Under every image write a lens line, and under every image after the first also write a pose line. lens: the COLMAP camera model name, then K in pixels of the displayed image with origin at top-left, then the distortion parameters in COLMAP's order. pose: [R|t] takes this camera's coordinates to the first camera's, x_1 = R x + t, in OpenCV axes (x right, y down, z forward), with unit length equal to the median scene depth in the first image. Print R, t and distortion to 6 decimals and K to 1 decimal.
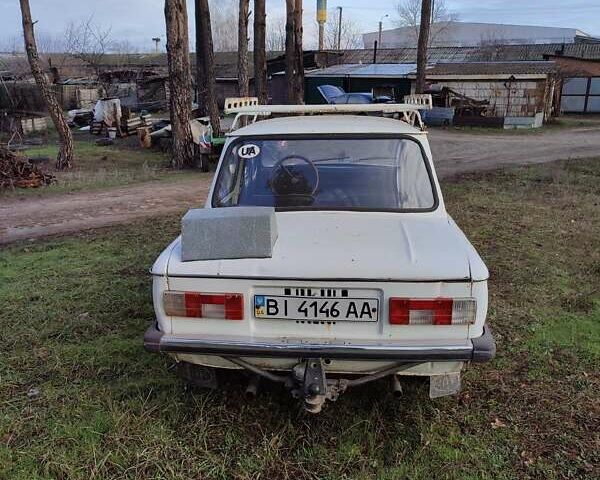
lens RADIAL K [[586.1, 0, 293.1], [0, 586.1, 239.4], [0, 0, 1]] dist [0.038420, -0.002886]
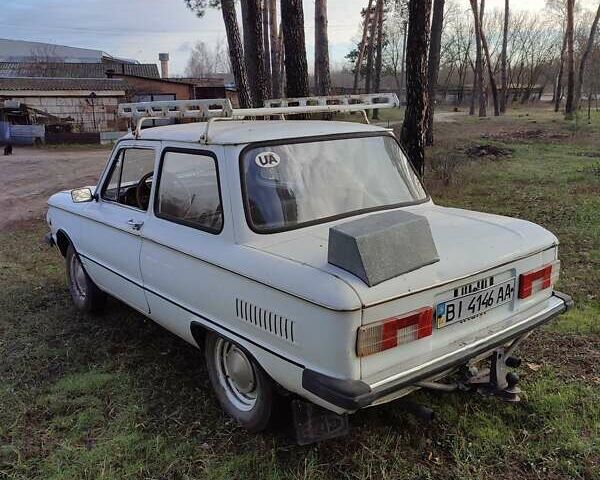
lens RADIAL K [[586.1, 0, 293.1], [0, 586.1, 239.4], [0, 0, 1]] dist [0.038420, -0.002886]
pose [[0.731971, -0.169979, 0.659792, -0.627347], [0.189602, 0.980946, 0.042372, -0.065677], [-0.654423, 0.094083, 0.750253, 0.347569]]
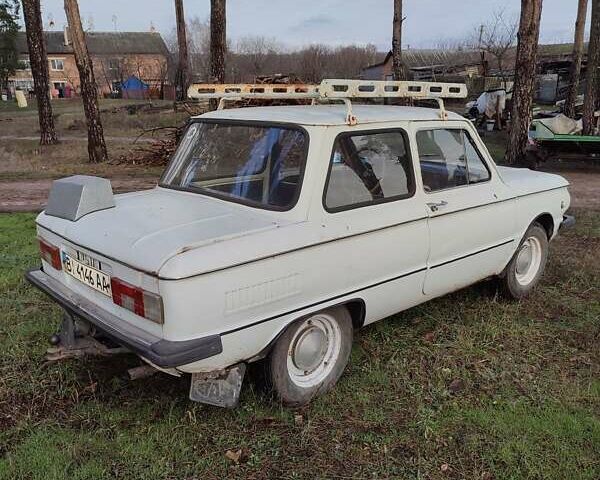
lens RADIAL K [[586.1, 0, 293.1], [0, 586.1, 239.4], [0, 0, 1]] dist [0.038420, -0.002886]
pose [[0.737512, 0.175561, -0.652115, 0.778714], [-0.168140, 0.982946, 0.074467, -0.069198], [0.654068, 0.054726, 0.754454, 0.316957]]
